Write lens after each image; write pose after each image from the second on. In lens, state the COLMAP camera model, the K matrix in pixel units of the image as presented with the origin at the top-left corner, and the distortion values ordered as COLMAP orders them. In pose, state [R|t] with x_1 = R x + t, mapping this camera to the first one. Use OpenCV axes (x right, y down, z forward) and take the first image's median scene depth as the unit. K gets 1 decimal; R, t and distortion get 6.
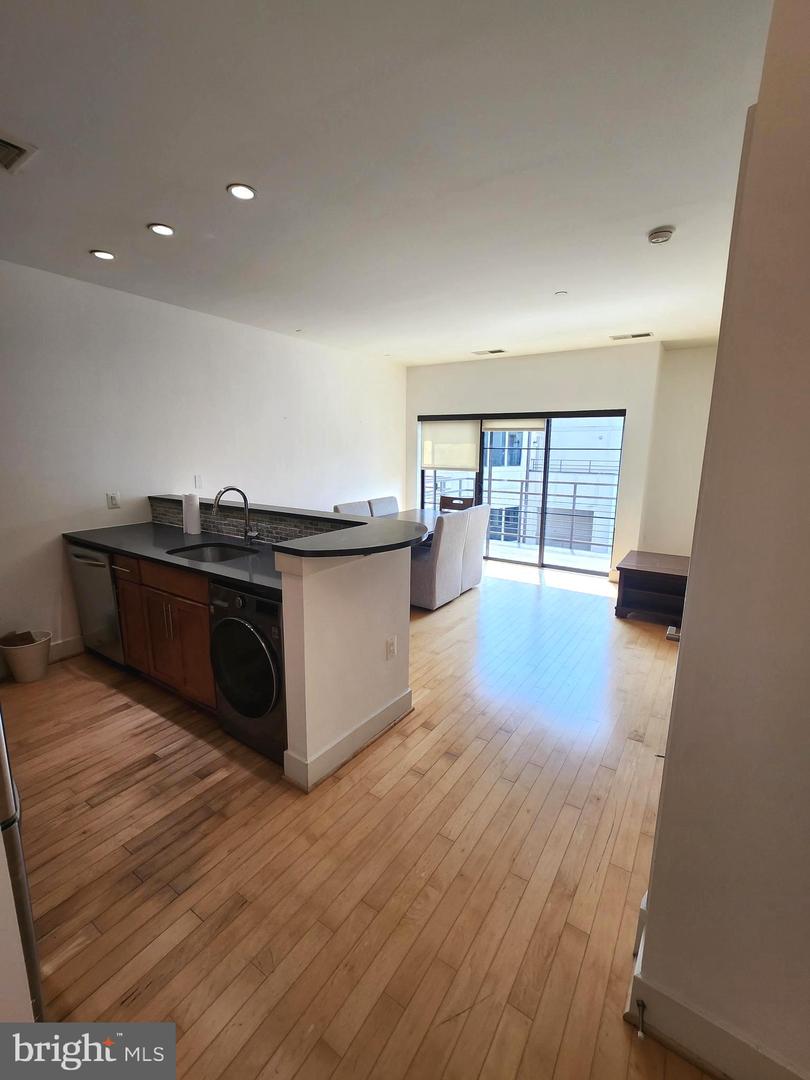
lens RADIAL K [[463.5, 0, 410.3], [0, 463.5, 536.6], [0, 0, 1]] dist [-0.001532, -0.000602]
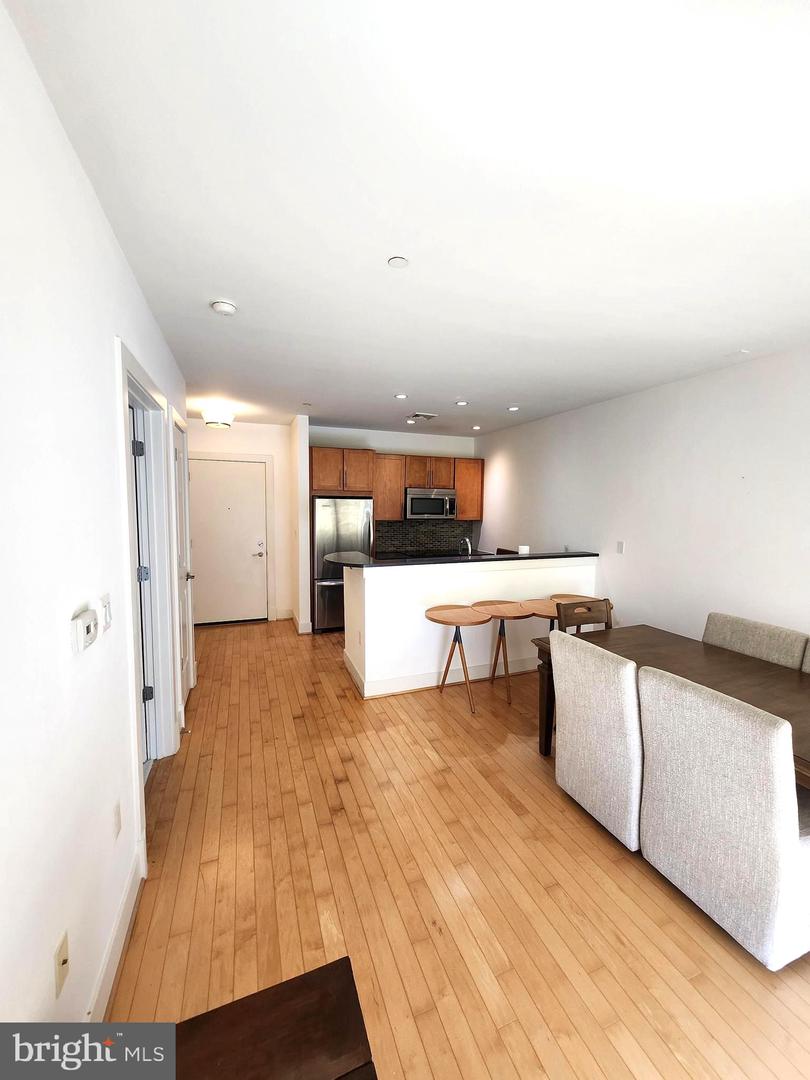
lens RADIAL K [[423.3, 0, 405.5], [0, 423.3, 535.4], [0, 0, 1]] dist [-0.004612, 0.000336]
pose [[-0.581149, 0.044750, -0.812566, 0.796214], [-0.169713, 0.969869, 0.174792, -0.290821], [0.795904, 0.239483, -0.556044, 1.431231]]
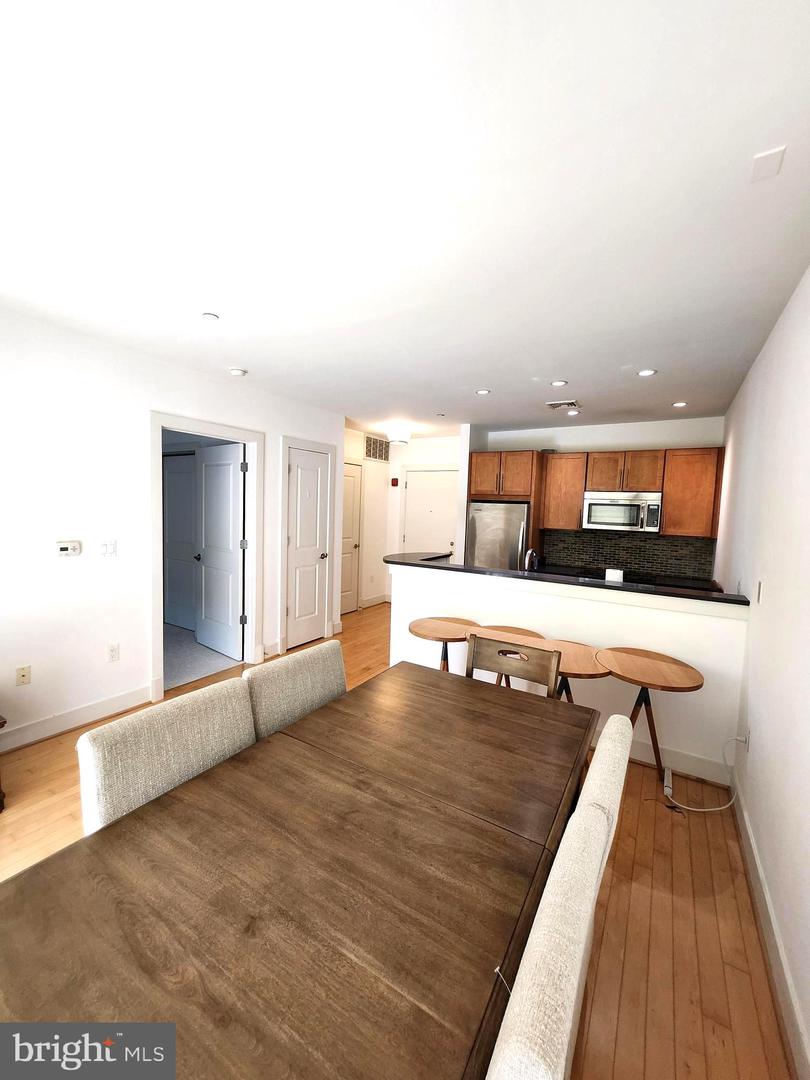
lens RADIAL K [[423.3, 0, 405.5], [0, 423.3, 535.4], [0, 0, 1]] dist [-0.004612, 0.000336]
pose [[-0.998629, -0.040055, -0.033700, 0.006737], [-0.047408, 0.965019, 0.257860, -0.378247], [0.022192, 0.259104, -0.965595, 1.855066]]
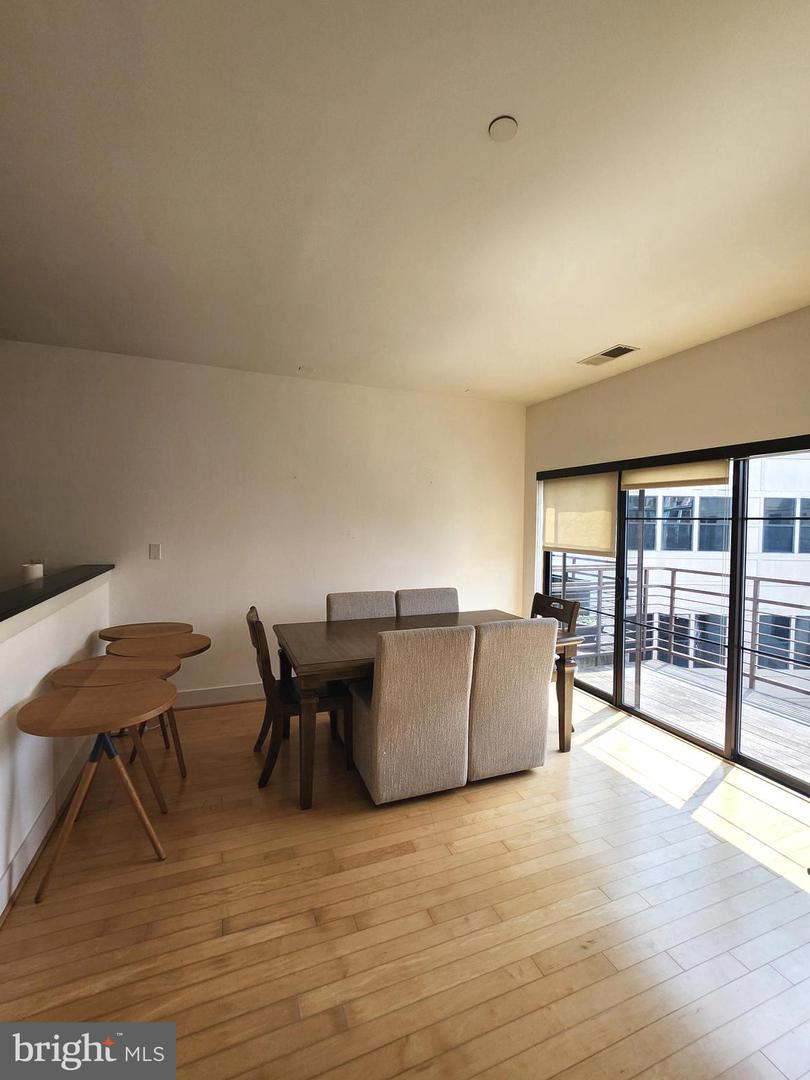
lens RADIAL K [[463.5, 0, 410.3], [0, 463.5, 536.6], [0, 0, 1]] dist [-0.001532, -0.000602]
pose [[0.822903, 0.022508, -0.567736, 0.510477], [-0.116936, 0.984533, -0.130461, -0.111920], [0.556019, 0.173746, 0.812807, 0.709181]]
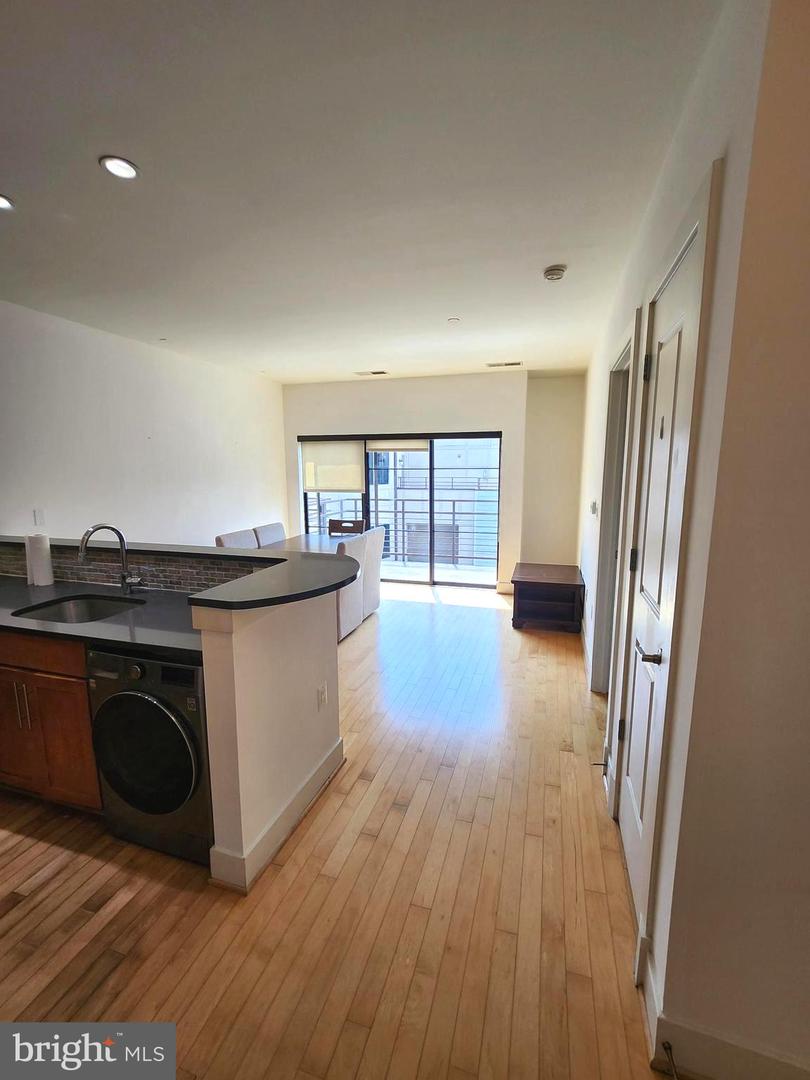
lens RADIAL K [[464.3, 0, 407.2], [0, 464.3, 538.5], [0, 0, 1]] dist [-0.000711, 0.000729]
pose [[0.958641, -0.056752, 0.278902, -0.090546], [0.066389, 0.997475, -0.025223, -0.024052], [-0.276766, 0.042695, 0.959988, 0.064520]]
